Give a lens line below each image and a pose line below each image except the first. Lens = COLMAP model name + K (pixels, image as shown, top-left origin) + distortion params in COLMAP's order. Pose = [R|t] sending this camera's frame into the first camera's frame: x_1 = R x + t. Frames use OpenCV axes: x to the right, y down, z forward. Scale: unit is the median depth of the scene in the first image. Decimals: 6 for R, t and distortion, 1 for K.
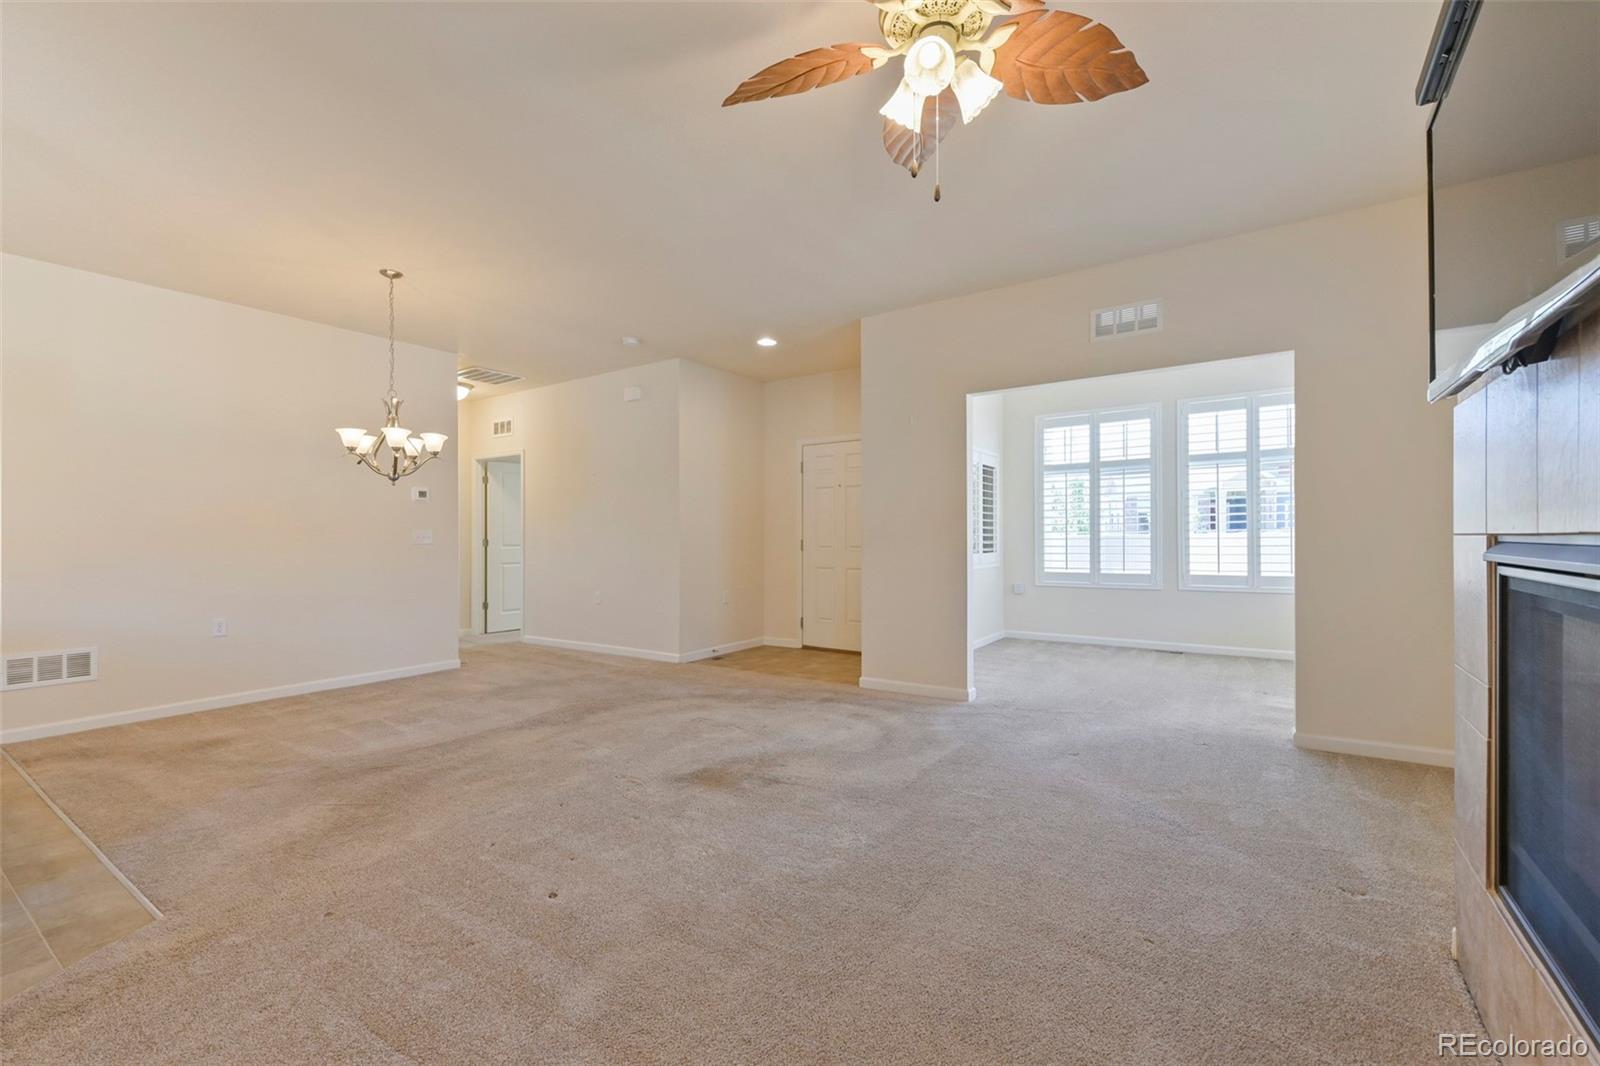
lens RADIAL K [[683.0, 0, 831.0], [0, 683.0, 528.9], [0, 0, 1]] dist [0.008585, -0.006555]
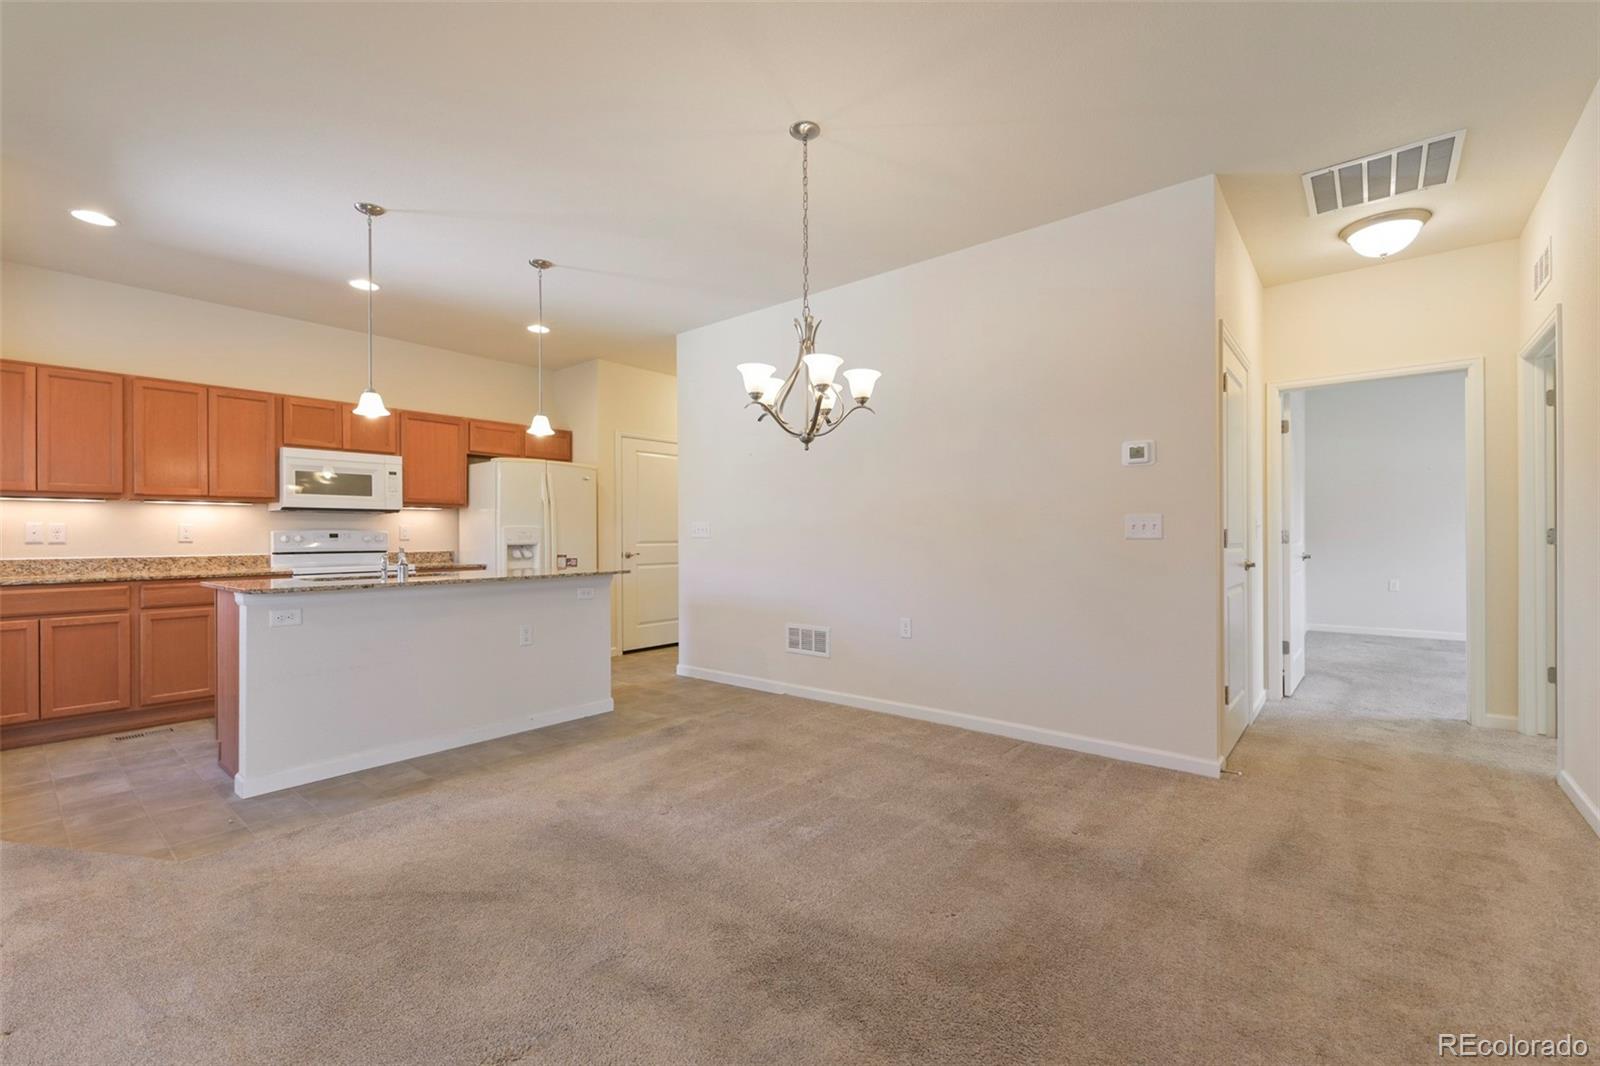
lens RADIAL K [[683.0, 0, 772.2], [0, 683.0, 542.1], [0, 0, 1]] dist [0.008585, -0.006555]
pose [[-0.098842, 0.017172, -0.994955, 0.010987], [0.006531, 0.999841, 0.016607, 0.018574], [0.995082, -0.004857, -0.098938, 1.034461]]
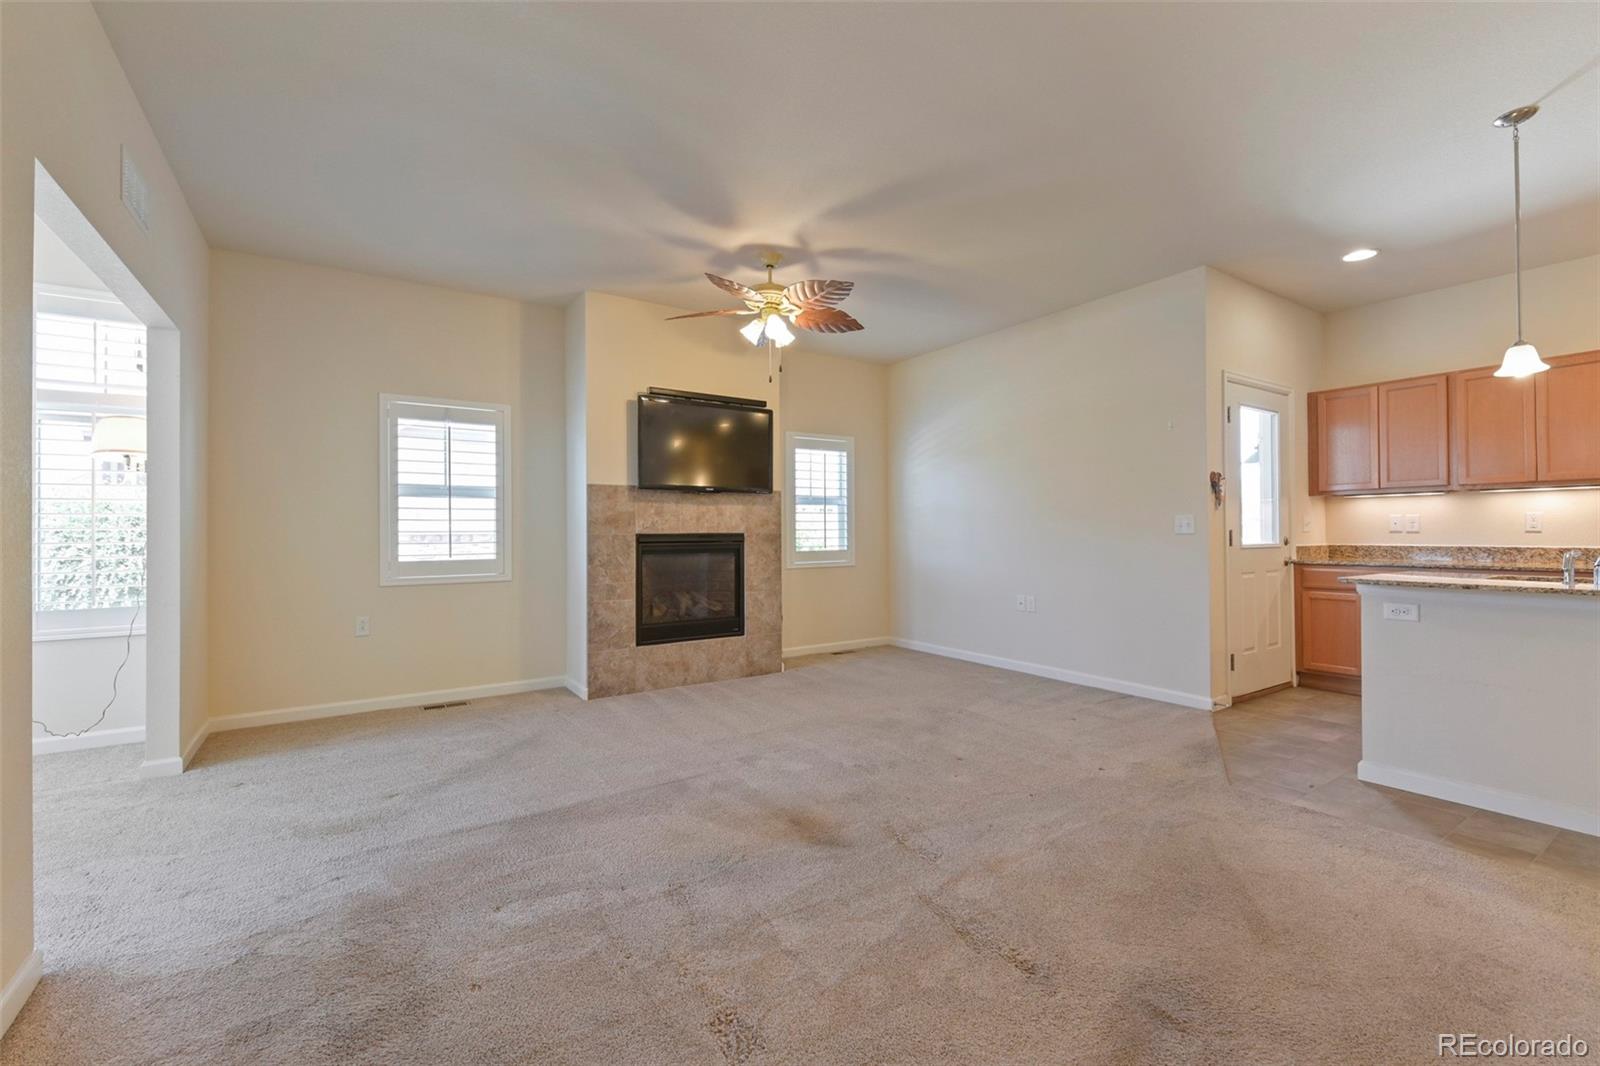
lens RADIAL K [[683.0, 0, 810.3], [0, 683.0, 524.0], [0, 0, 1]] dist [0.008585, -0.006555]
pose [[-0.937500, 0.014397, 0.347688, -0.354817], [0.010224, 0.999852, -0.013834, 0.021921], [-0.347835, -0.009415, -0.937508, 1.320062]]
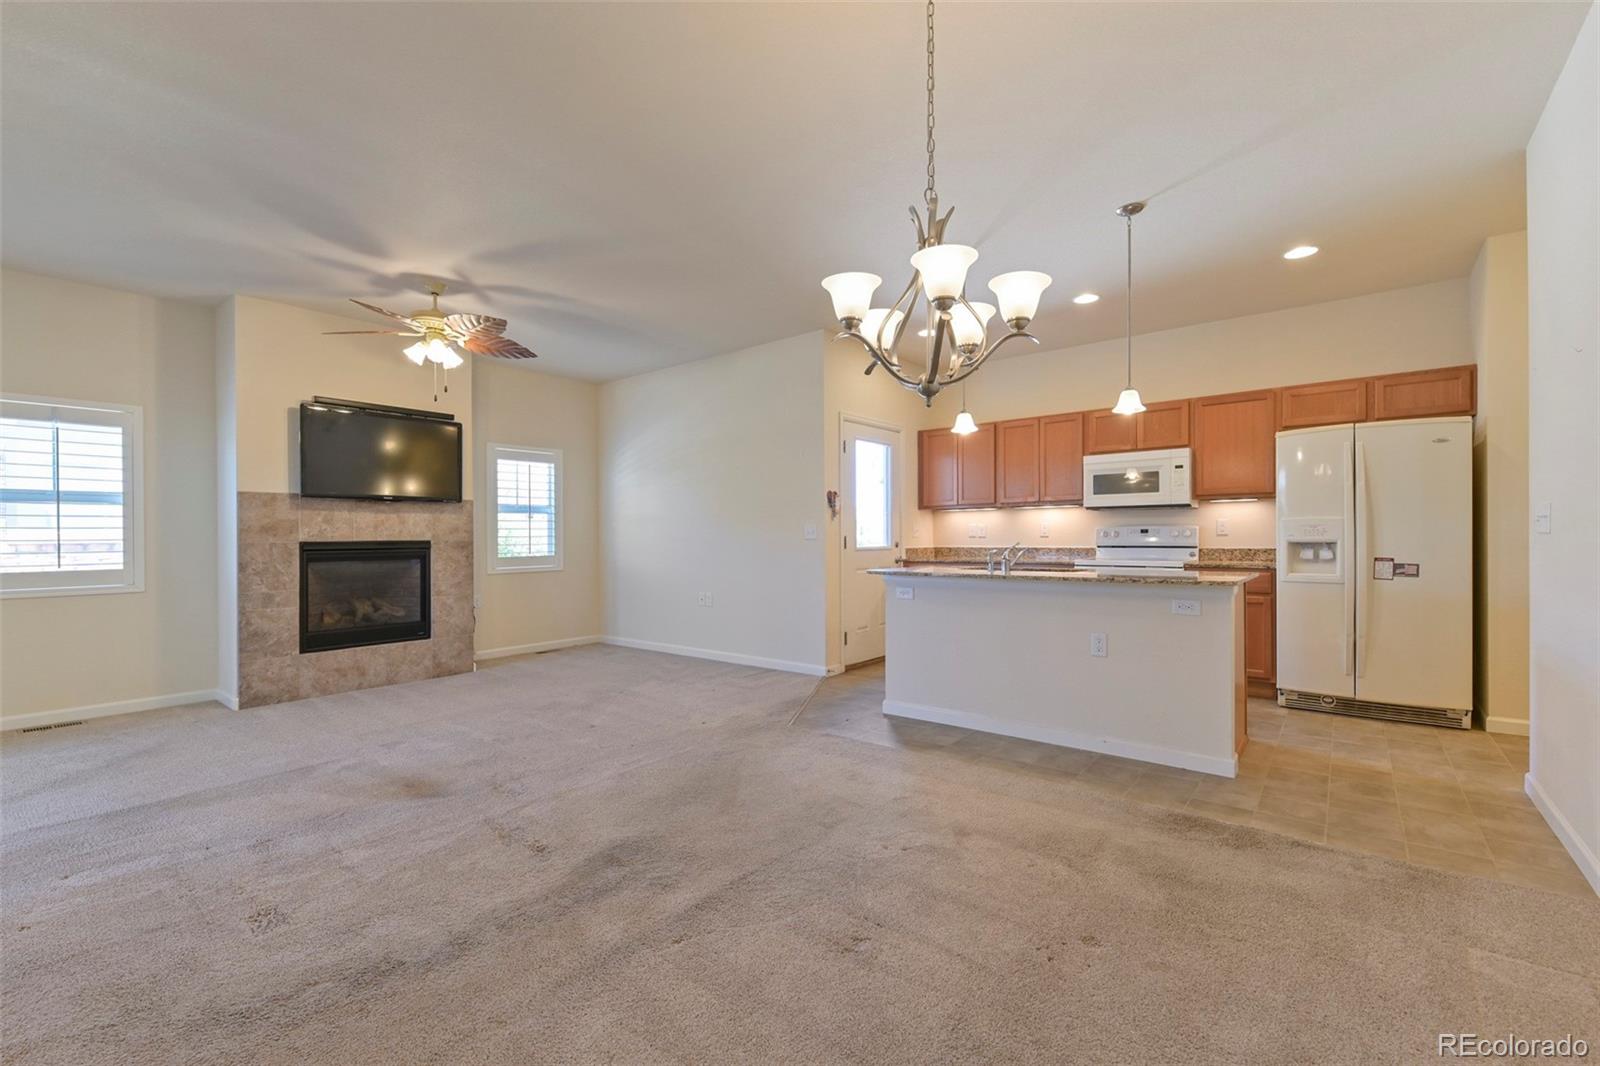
lens RADIAL K [[683.0, 0, 821.3], [0, 683.0, 531.1], [0, 0, 1]] dist [0.008585, -0.006555]
pose [[-0.999044, 0.014849, 0.041118, -0.606318], [0.014485, 0.999853, -0.009157, 0.025240], [-0.041248, -0.008553, -0.999112, 1.461007]]
